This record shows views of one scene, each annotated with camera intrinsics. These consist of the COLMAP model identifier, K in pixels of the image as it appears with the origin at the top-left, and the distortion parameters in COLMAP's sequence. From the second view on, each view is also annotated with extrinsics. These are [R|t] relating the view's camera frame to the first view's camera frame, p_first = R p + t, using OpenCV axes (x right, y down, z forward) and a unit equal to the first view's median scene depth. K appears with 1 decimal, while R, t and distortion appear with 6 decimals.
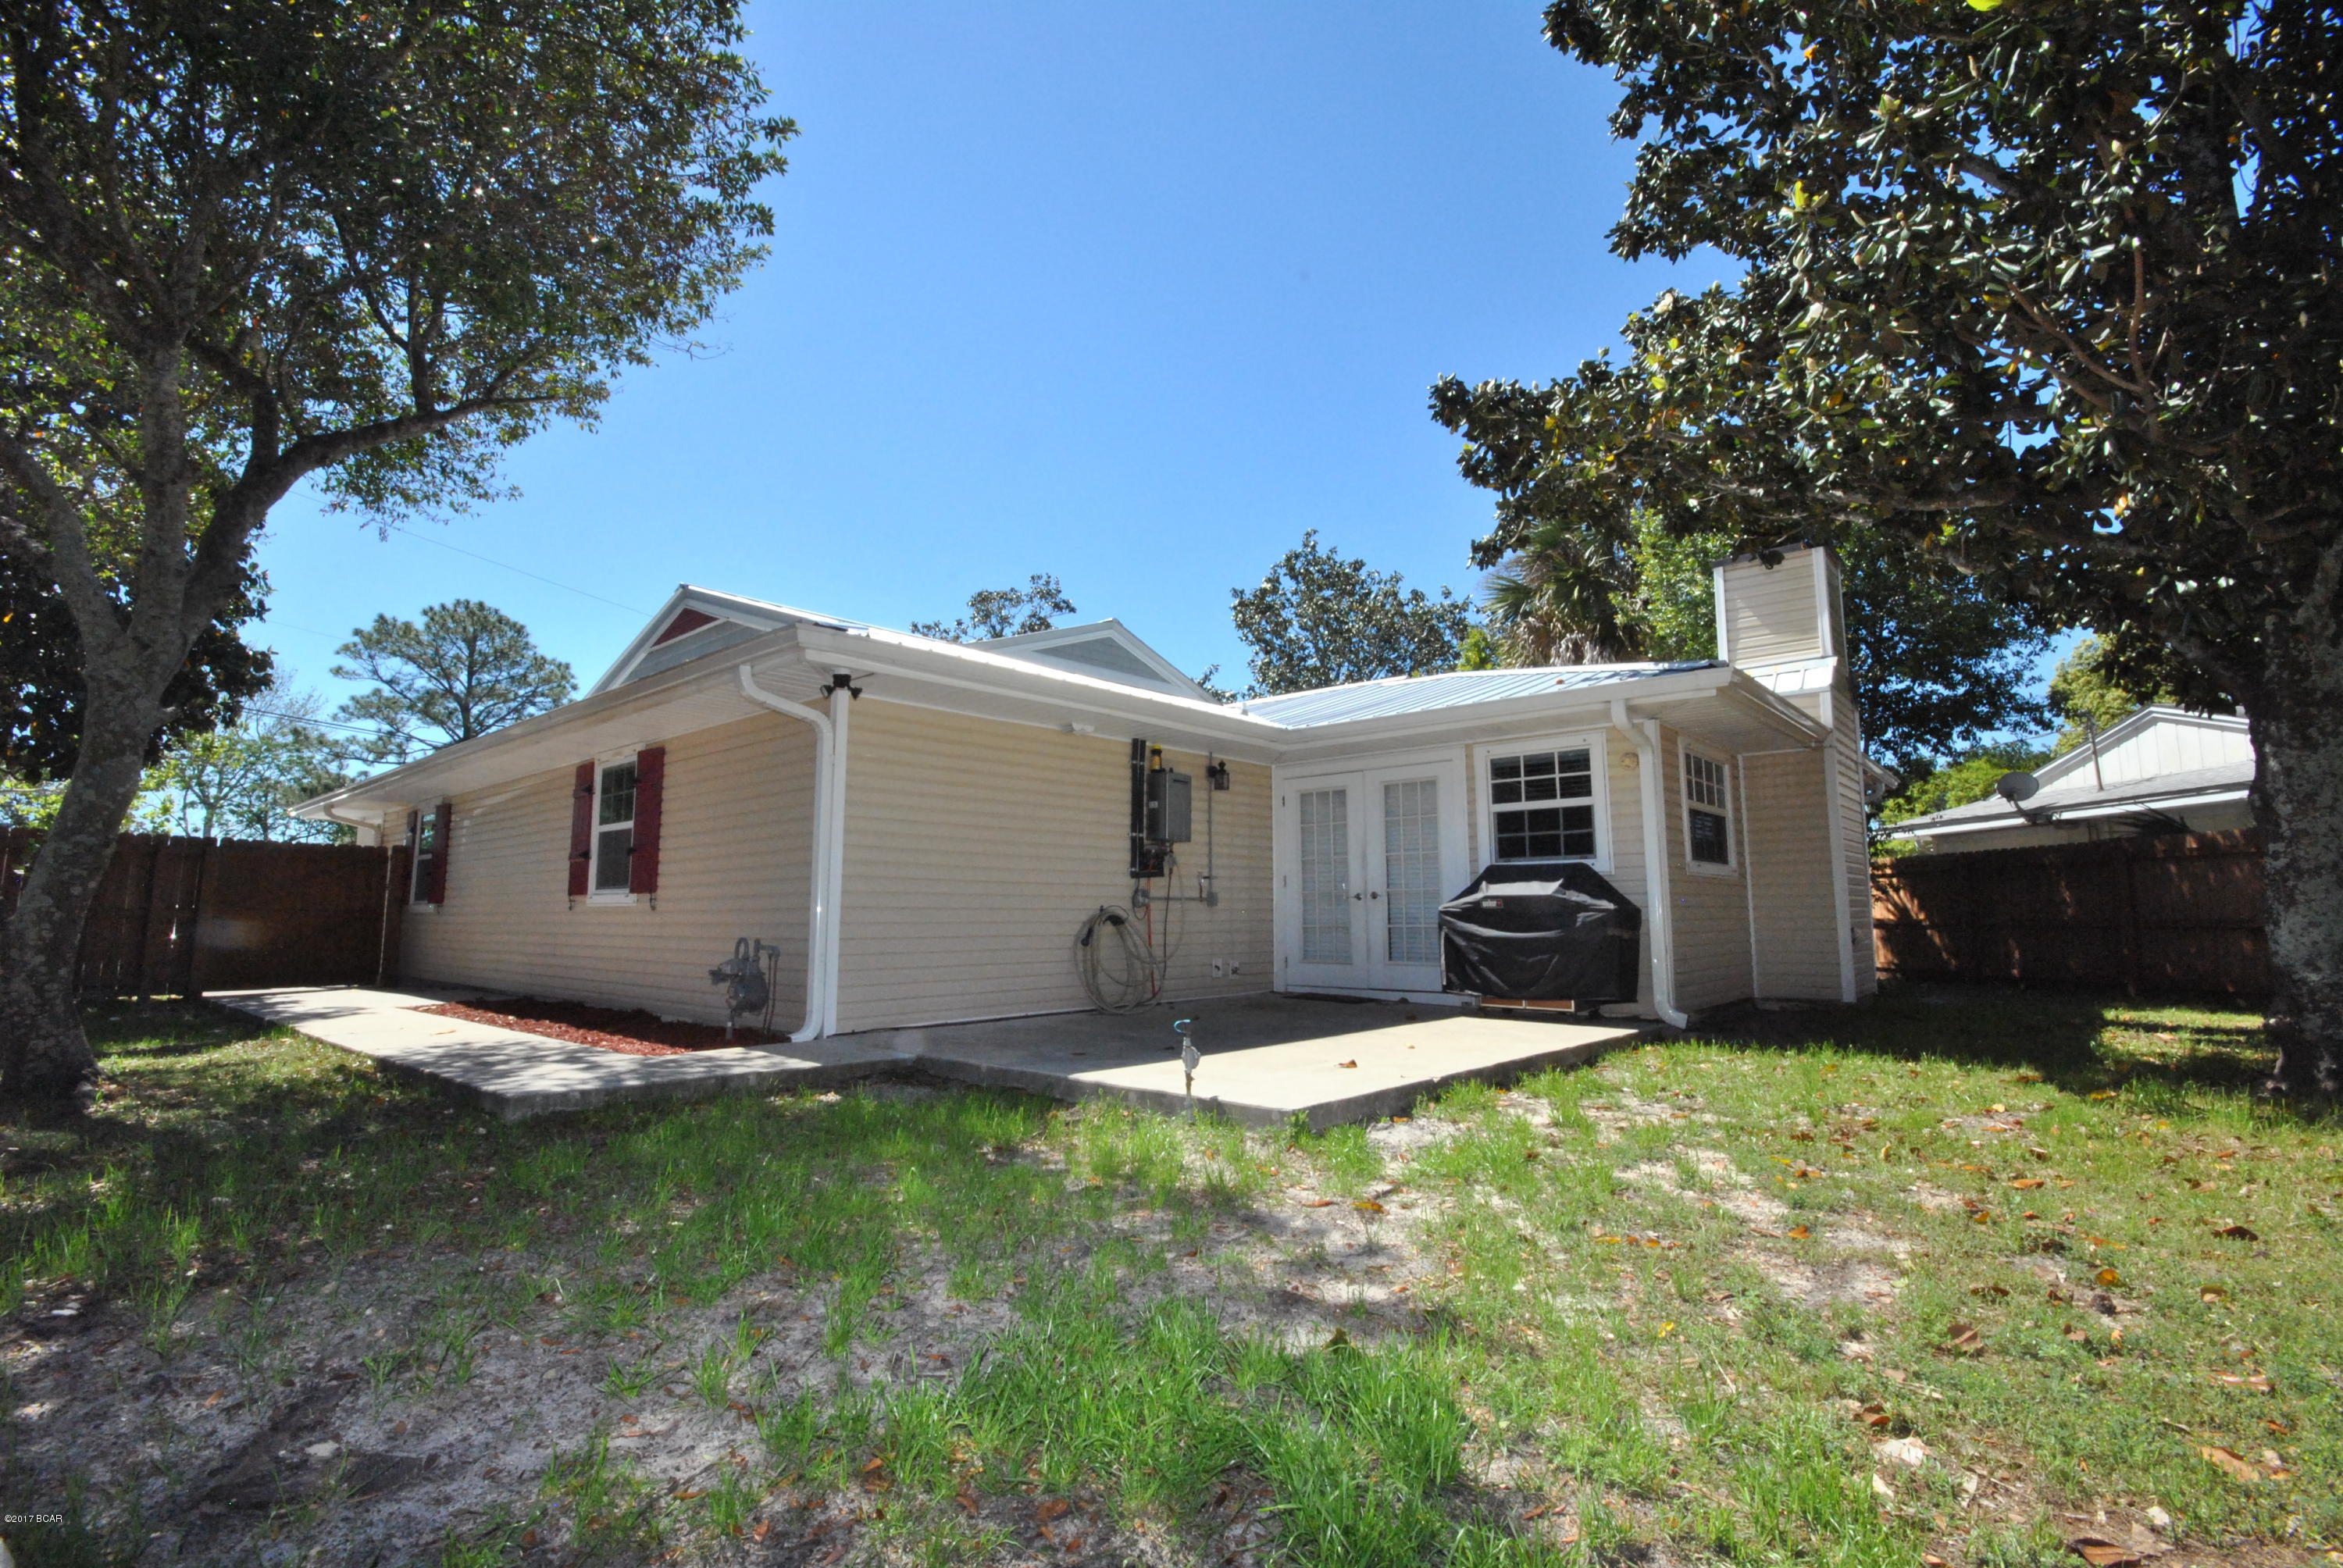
lens RADIAL K [[1038.7, 0, 1175.8], [0, 1038.7, 782.8], [0, 0, 1]] dist [-0.002543, -0.001136]
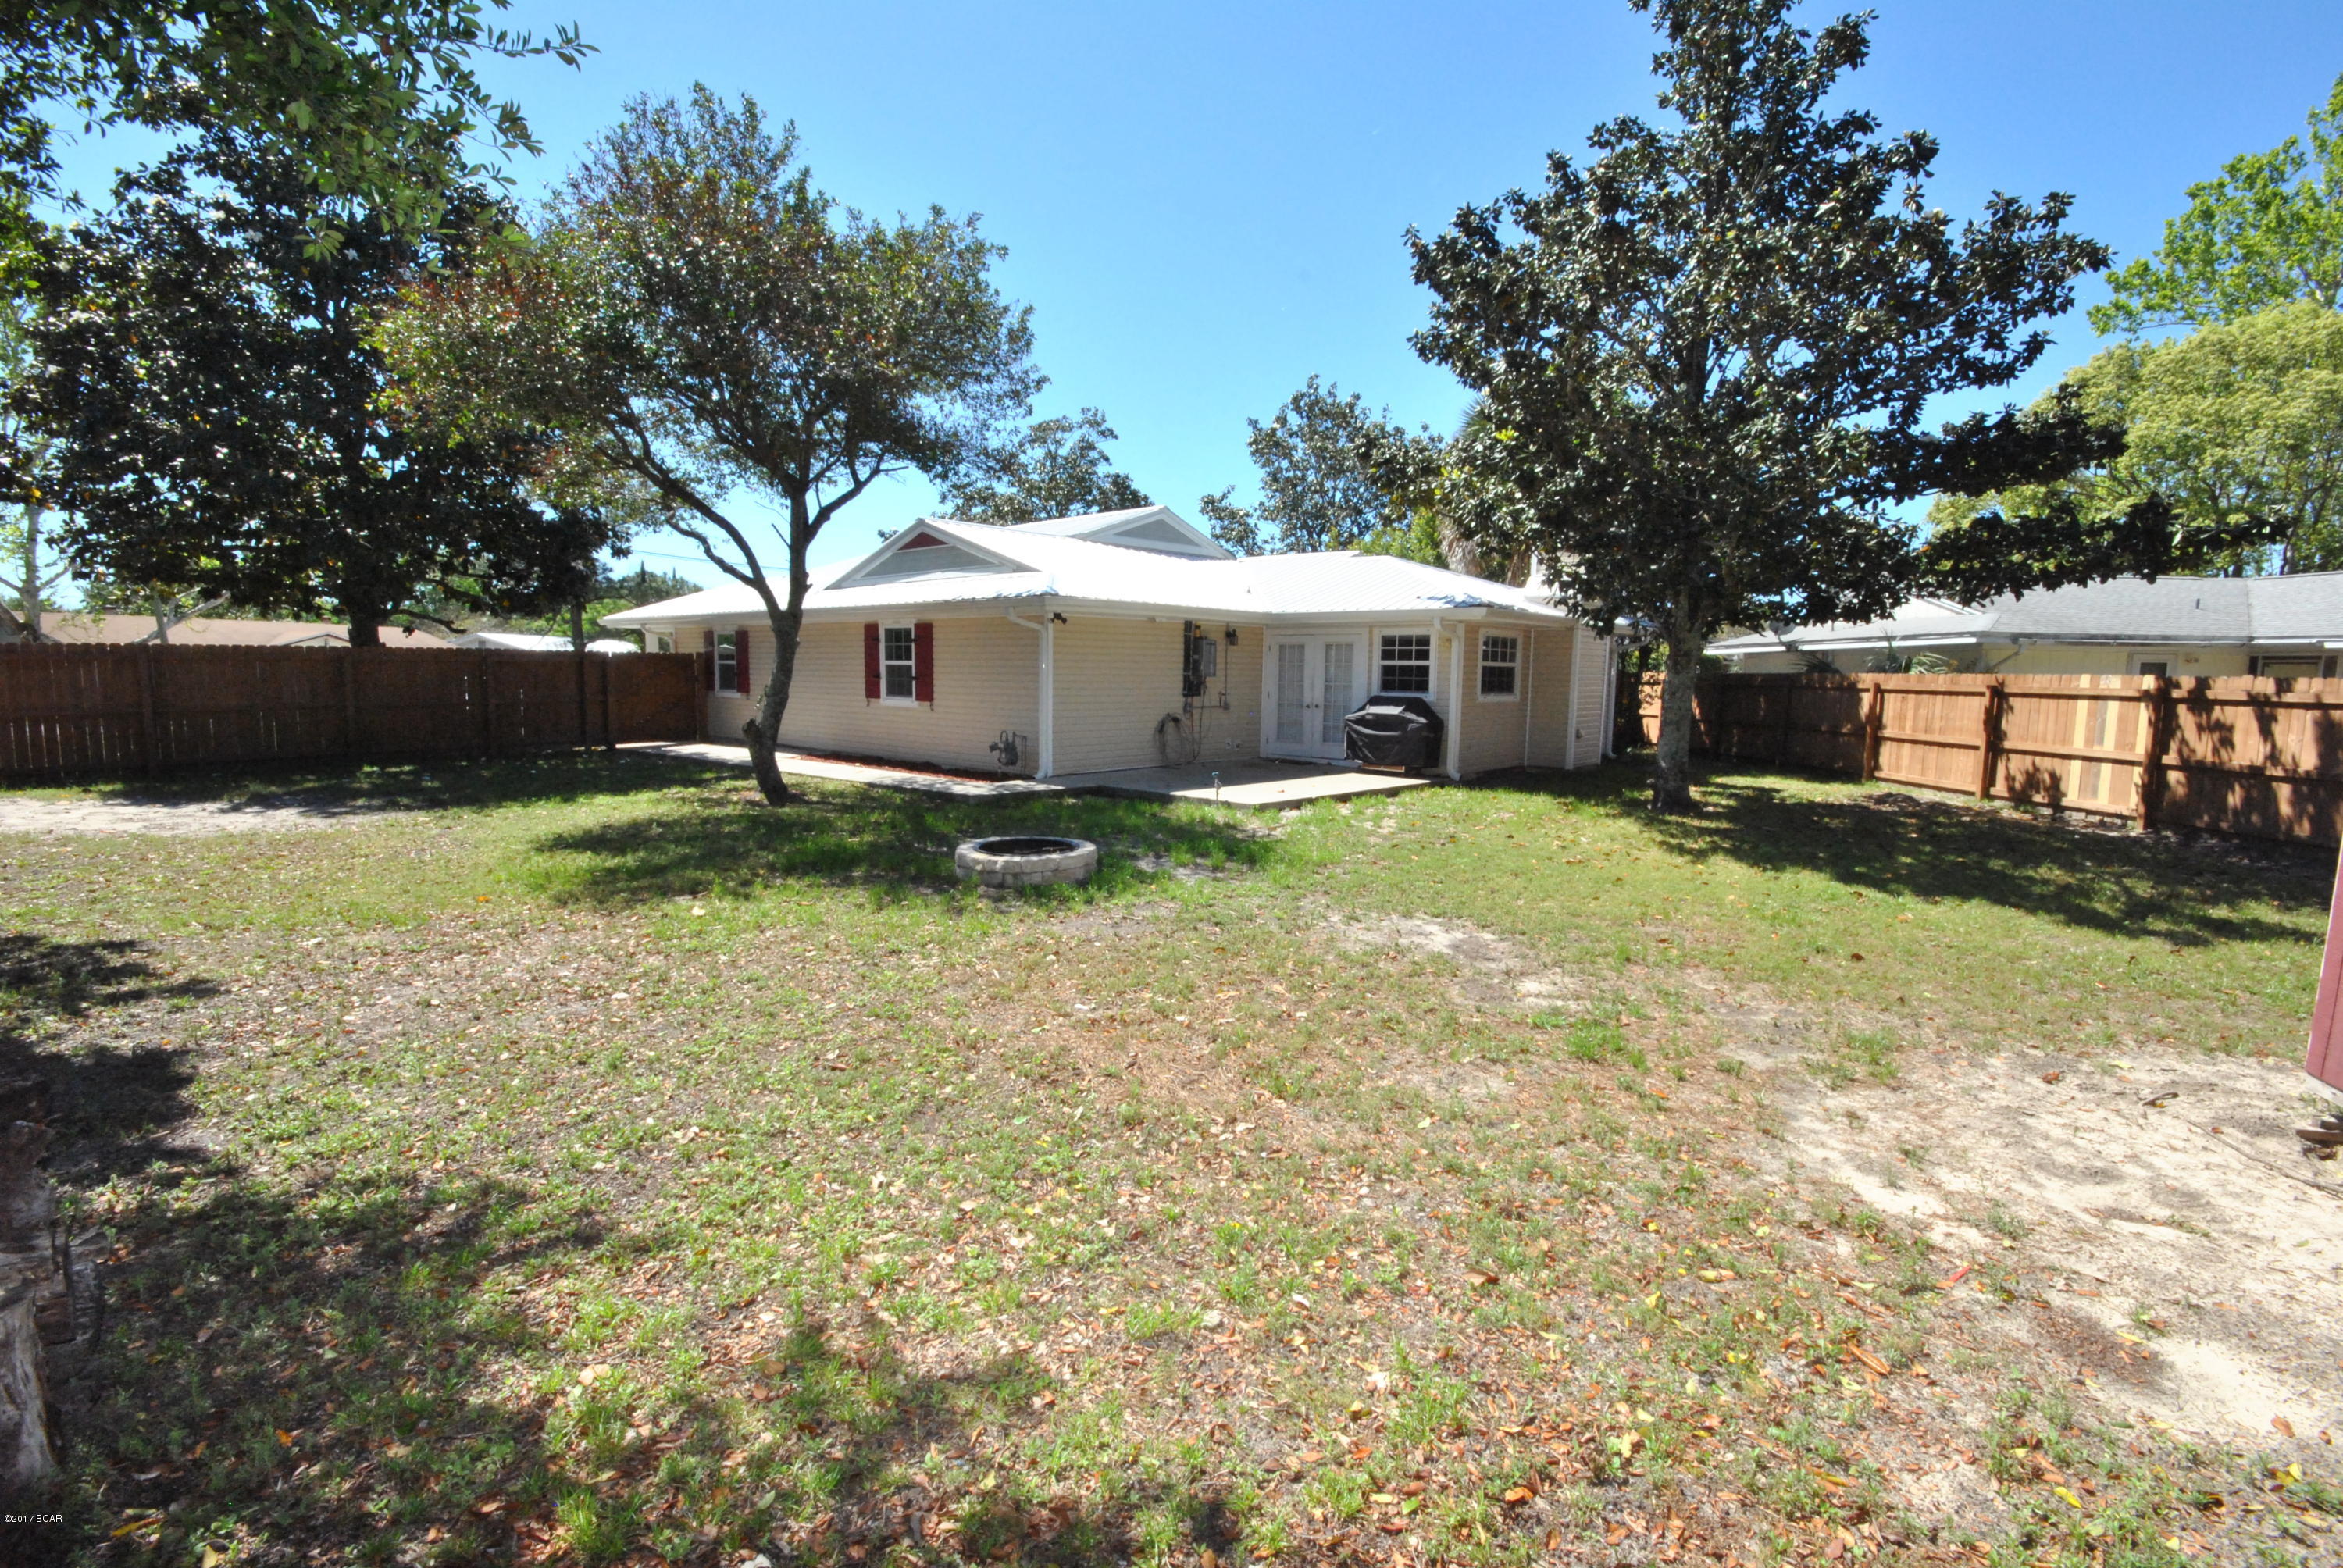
lens RADIAL K [[1038.7, 0, 1175.8], [0, 1038.7, 782.8], [0, 0, 1]] dist [-0.002543, -0.001136]
pose [[0.999798, 0.018830, -0.006985, -0.040257], [-0.016649, 0.971585, 0.236106, -0.196947], [0.011233, -0.235942, 0.971702, -0.840503]]
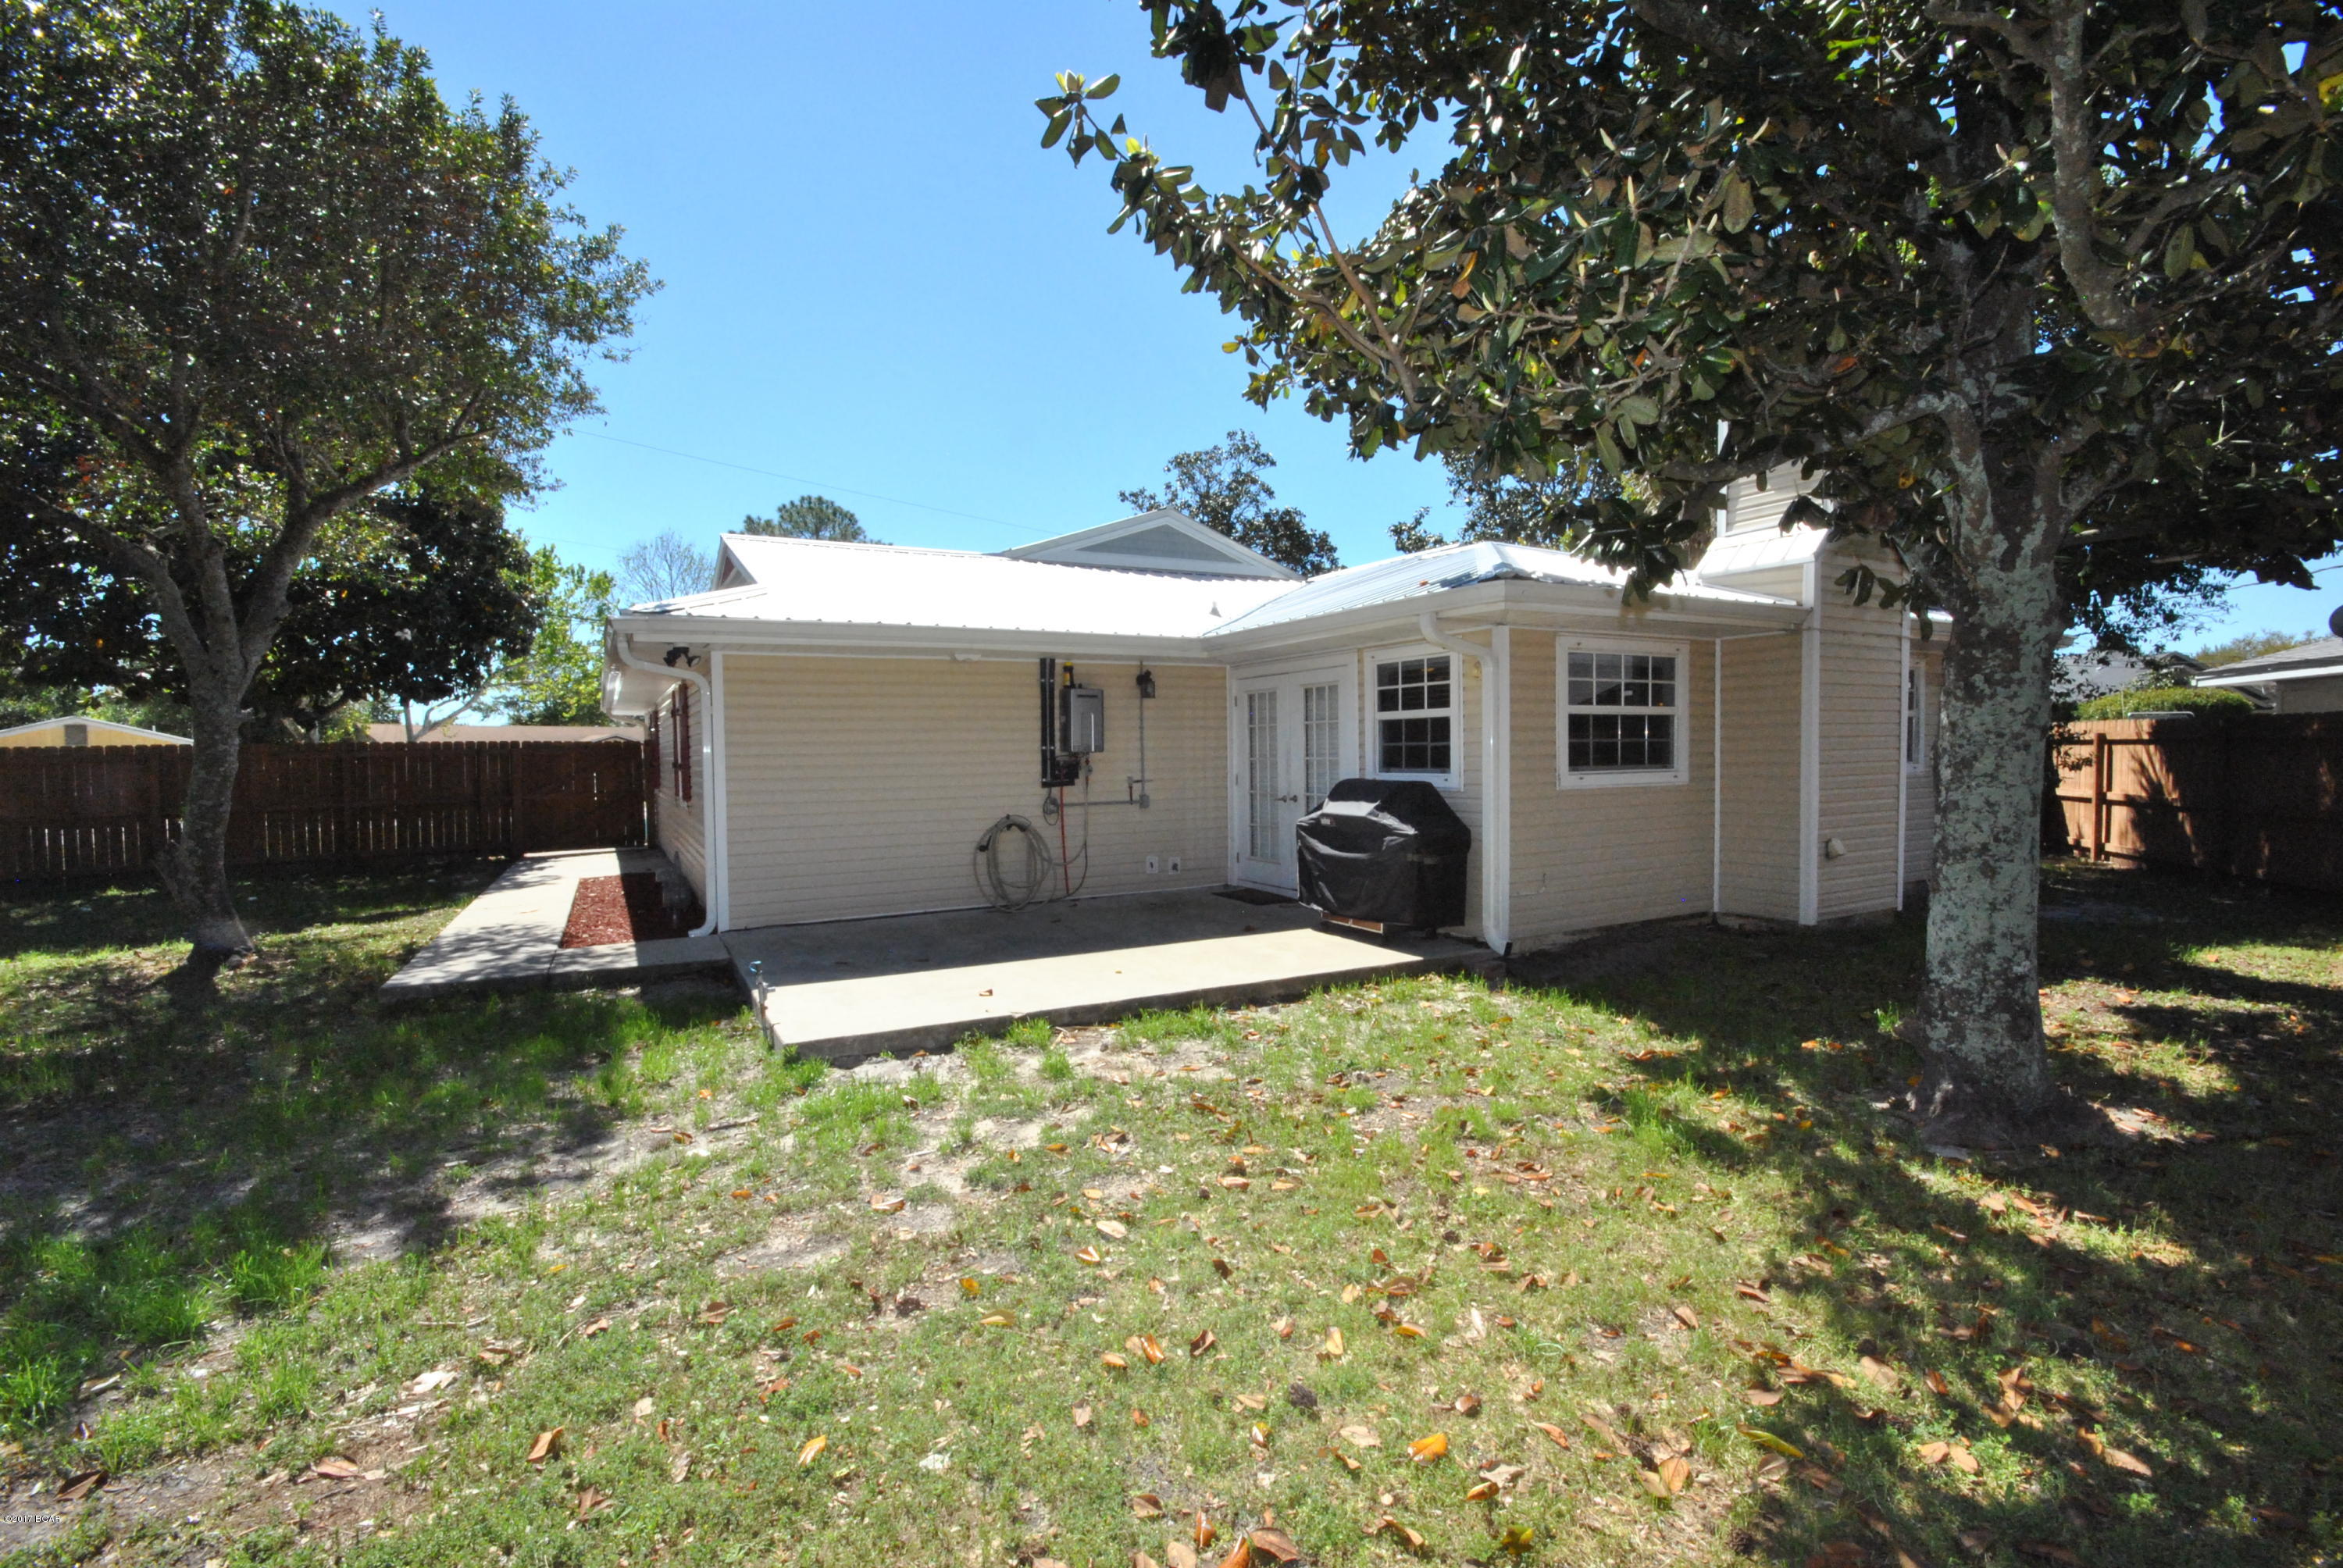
lens RADIAL K [[1038.7, 0, 1175.8], [0, 1038.7, 782.8], [0, 0, 1]] dist [-0.002543, -0.001136]
pose [[0.942142, -0.000310, -0.335213, 0.453453], [0.054534, 0.986819, 0.152361, -0.072172], [0.330747, -0.161826, 0.929741, 0.028217]]
